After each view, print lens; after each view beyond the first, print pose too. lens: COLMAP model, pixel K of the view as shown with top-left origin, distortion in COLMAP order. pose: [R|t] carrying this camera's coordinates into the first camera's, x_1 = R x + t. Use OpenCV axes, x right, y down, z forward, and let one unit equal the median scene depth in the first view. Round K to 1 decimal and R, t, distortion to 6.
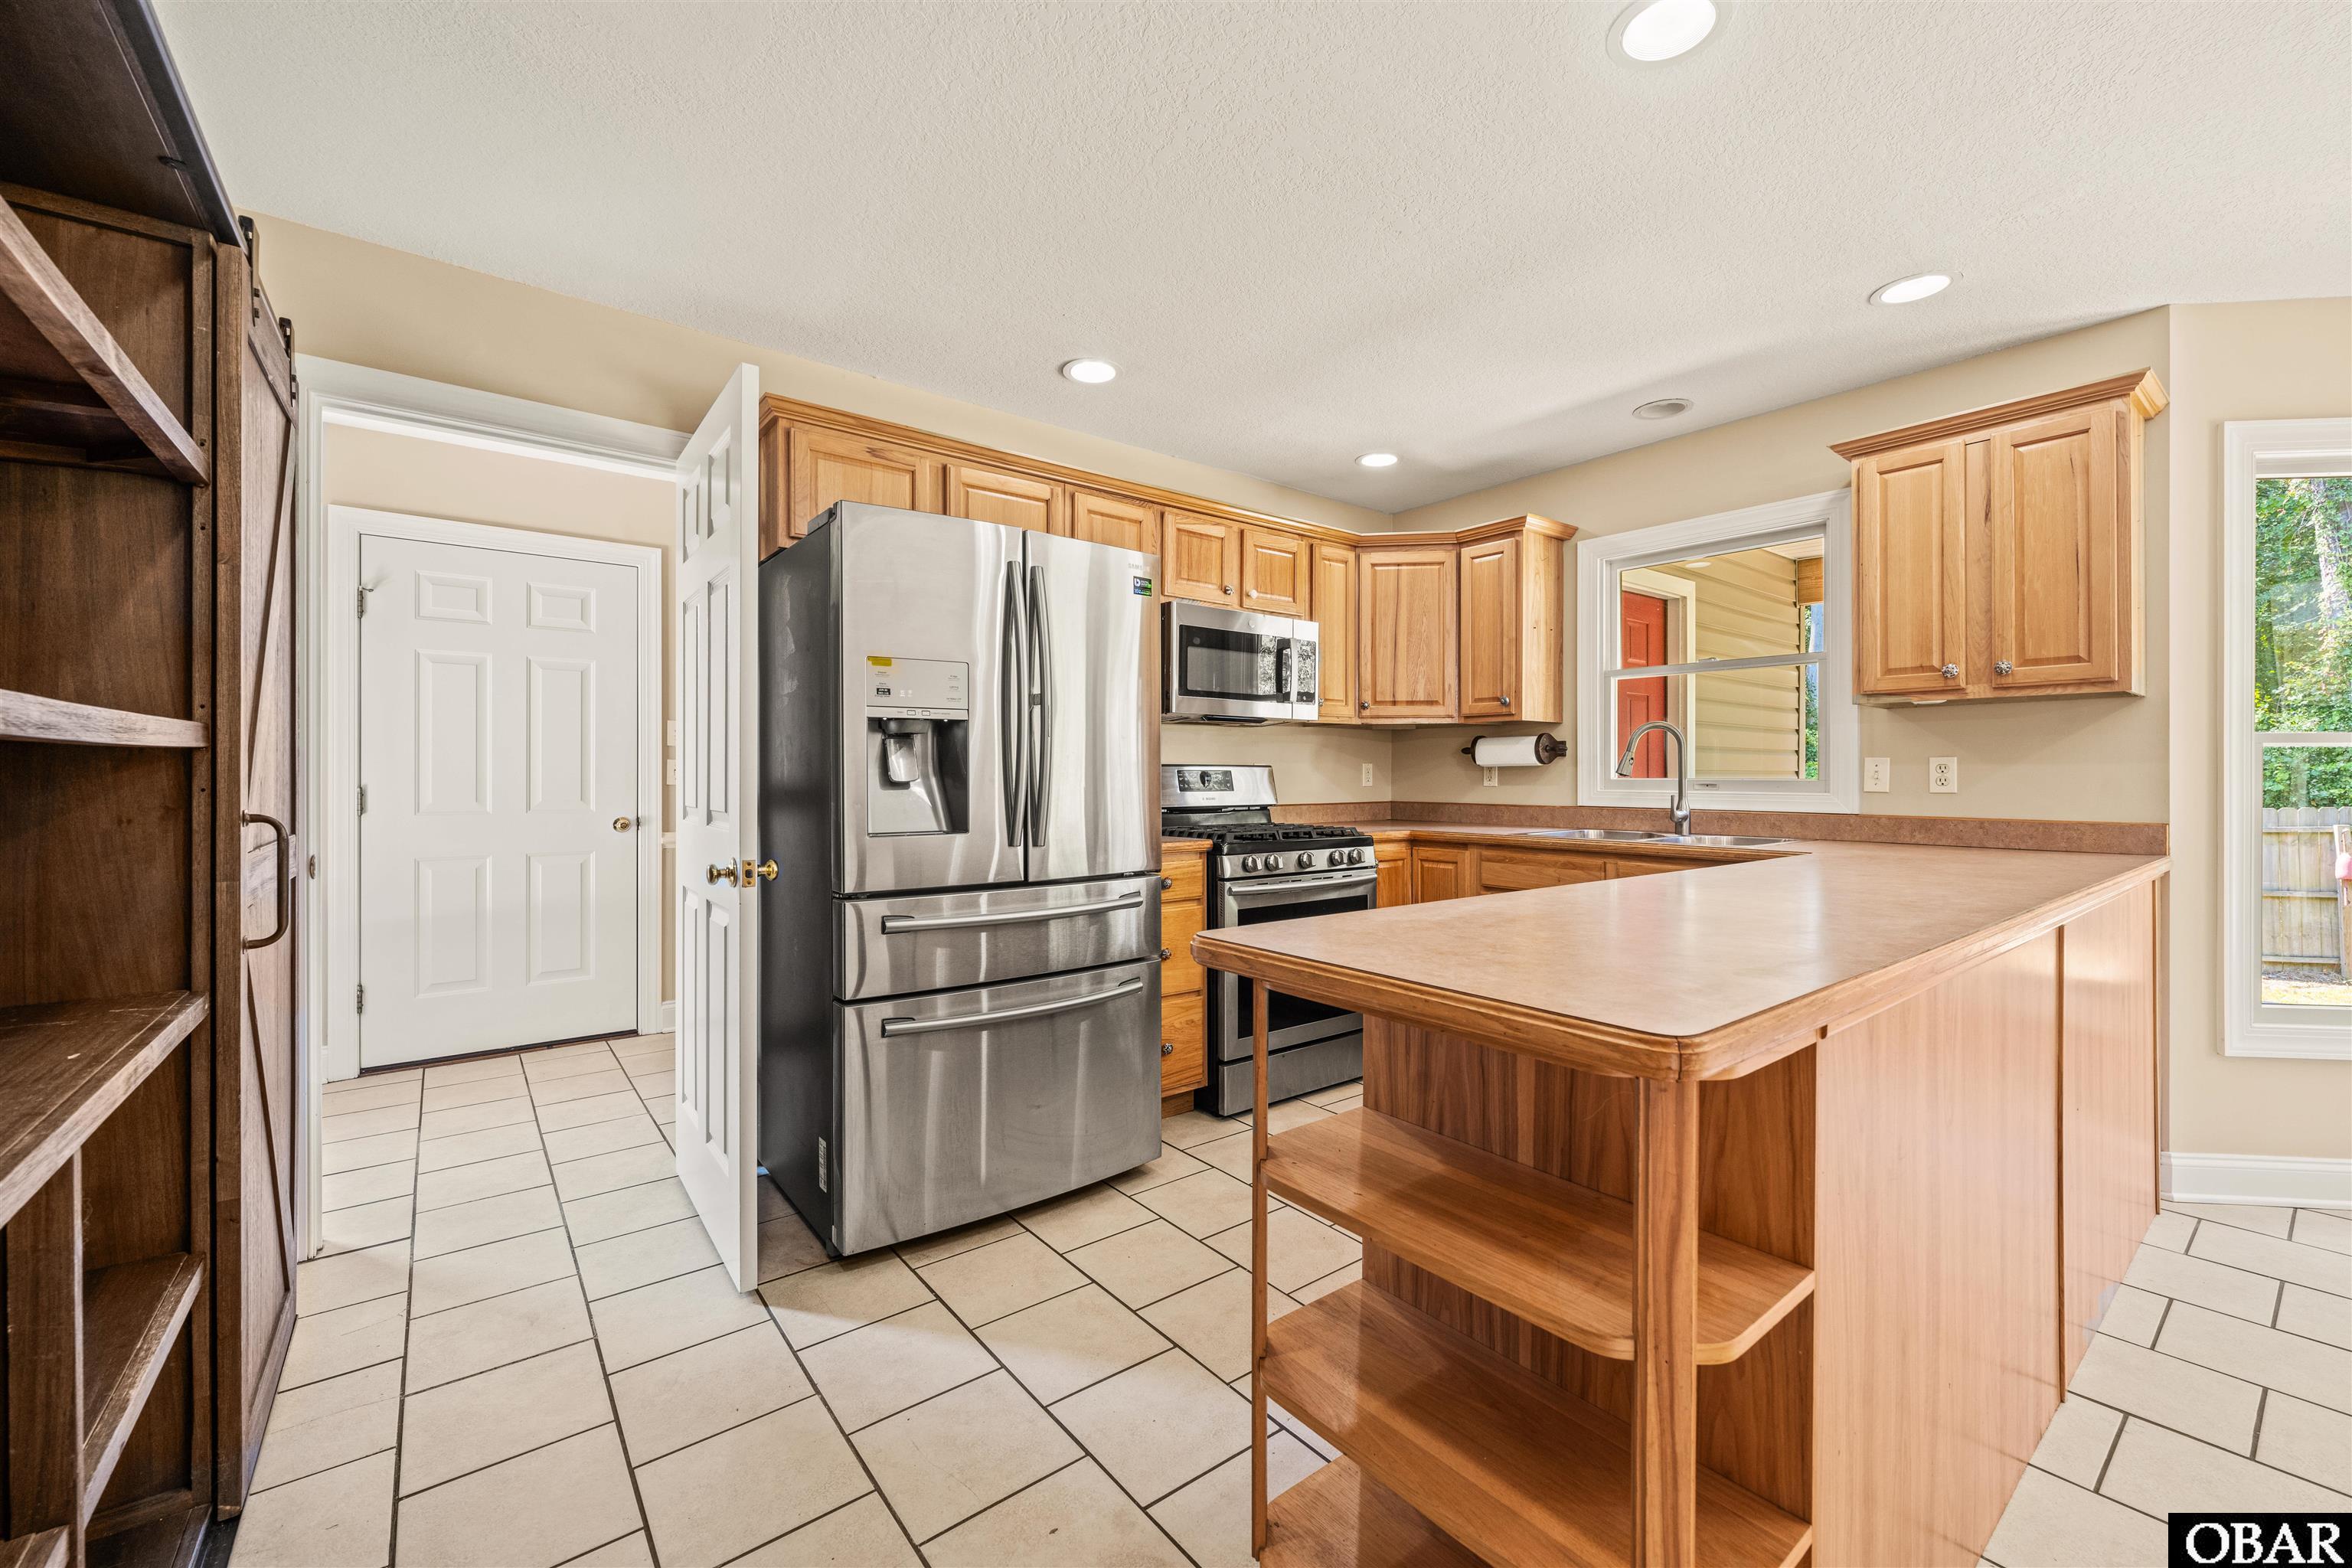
lens RADIAL K [[936.6, 0, 1175.4], [0, 936.6, 776.4], [0, 0, 1]] dist [0.001013, -0.000185]
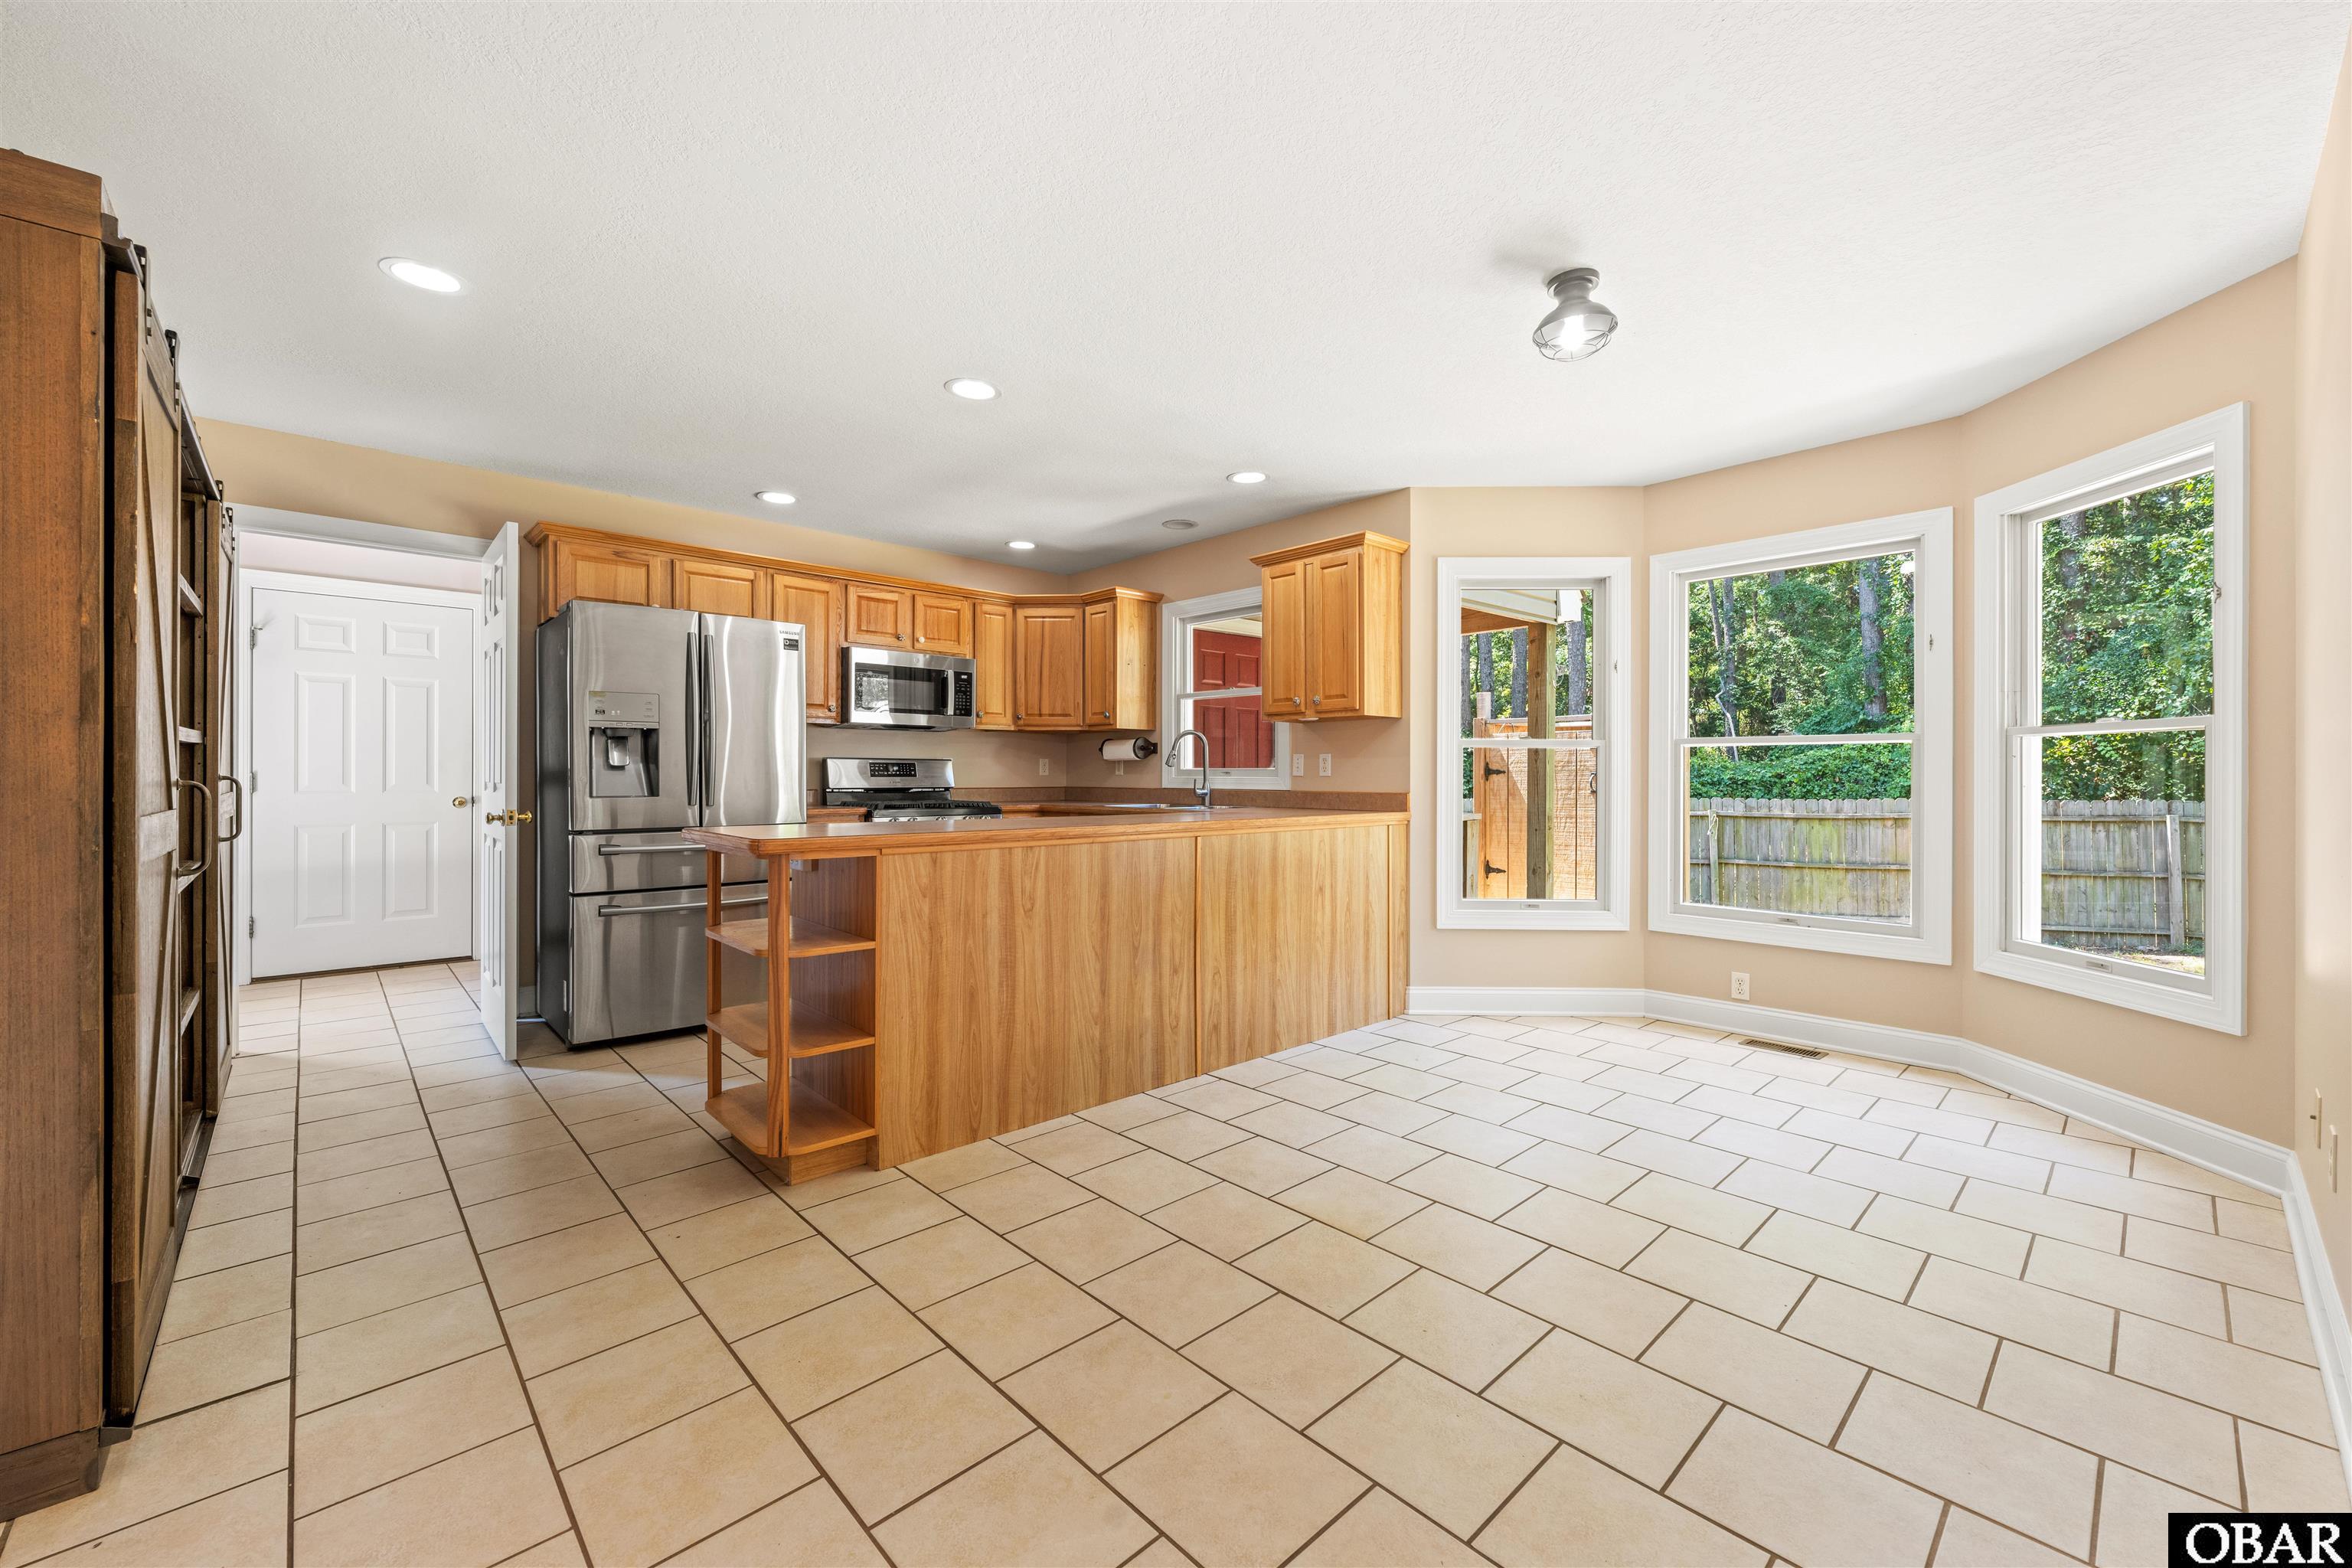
lens RADIAL K [[936.6, 0, 1176.5], [0, 936.6, 777.2], [0, 0, 1]] dist [0.001013, -0.000185]
pose [[0.996479, 0.001255, 0.083827, 0.419199], [-0.001248, 0.999999, -0.000135, 0.018892], [-0.083828, 0.000030, 0.996480, -0.554421]]
